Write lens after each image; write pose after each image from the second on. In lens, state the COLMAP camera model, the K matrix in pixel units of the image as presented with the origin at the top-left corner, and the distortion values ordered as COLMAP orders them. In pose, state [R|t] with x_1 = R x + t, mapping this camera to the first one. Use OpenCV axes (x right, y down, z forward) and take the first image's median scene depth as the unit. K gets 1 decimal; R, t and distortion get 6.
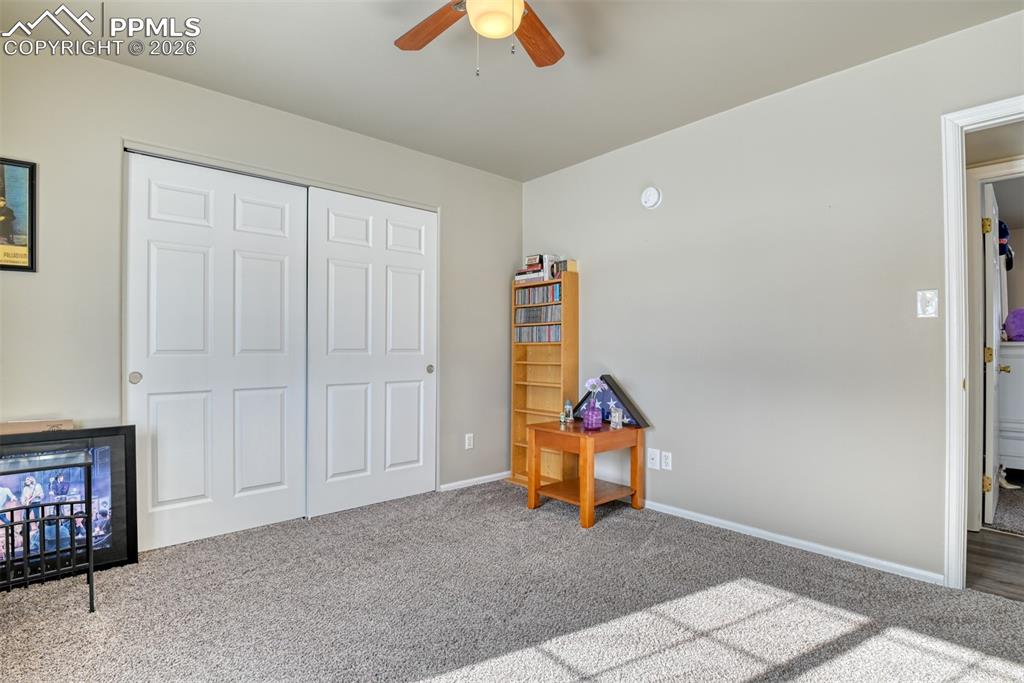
lens RADIAL K [[506.2, 0, 515.9], [0, 506.2, 346.7], [0, 0, 1]] dist [-0.025456, -0.002854]
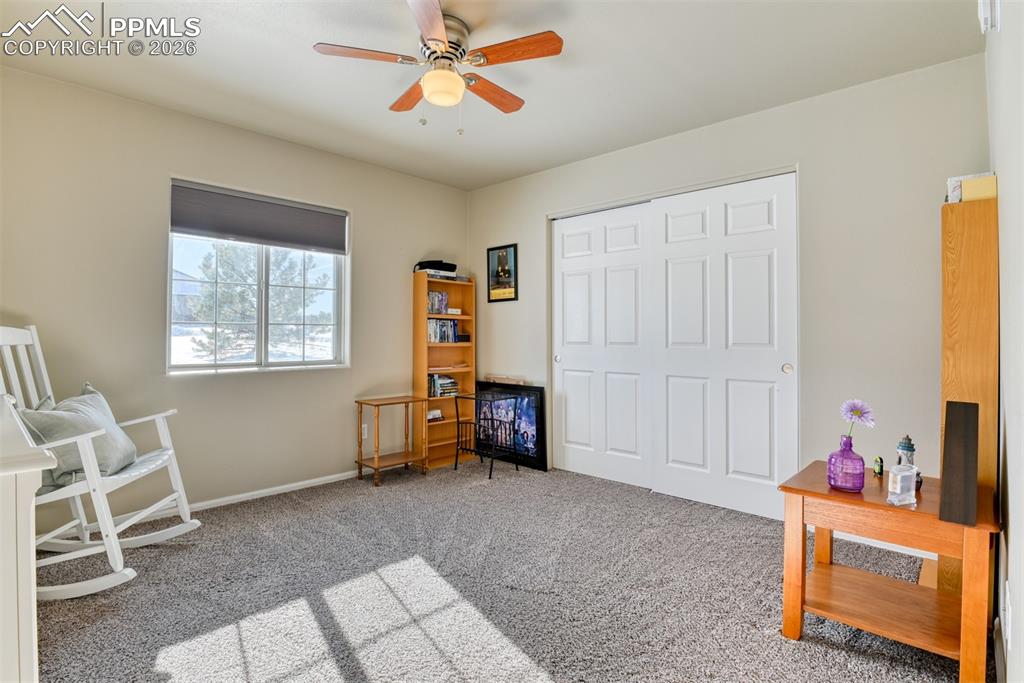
lens RADIAL K [[506.2, 0, 510.2], [0, 506.2, 336.5], [0, 0, 1]] dist [-0.025456, -0.002854]
pose [[0.071764, -0.003968, -0.997414, 0.663061], [-0.005051, 0.999978, -0.004342, -0.001852], [0.997409, 0.005350, 0.071742, 0.563799]]
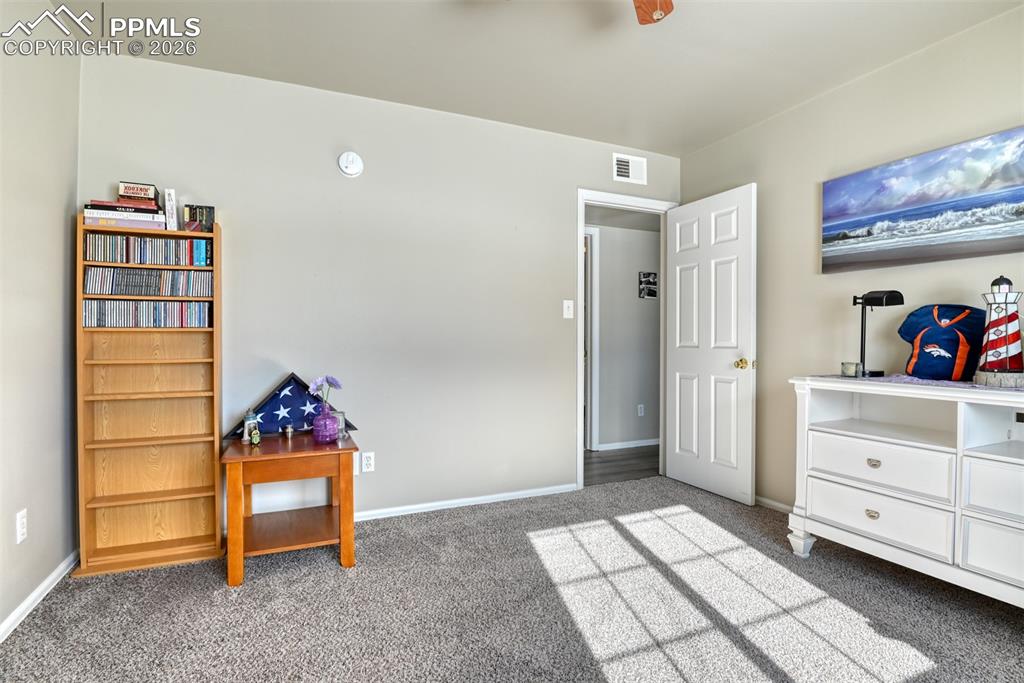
lens RADIAL K [[506.2, 0, 510.3], [0, 506.2, 341.3], [0, 0, 1]] dist [-0.025456, -0.002854]
pose [[0.302267, -0.006671, 0.953200, -0.488573], [-0.004805, 0.999952, 0.008522, 0.000395], [-0.953211, -0.007156, 0.302220, 0.487770]]
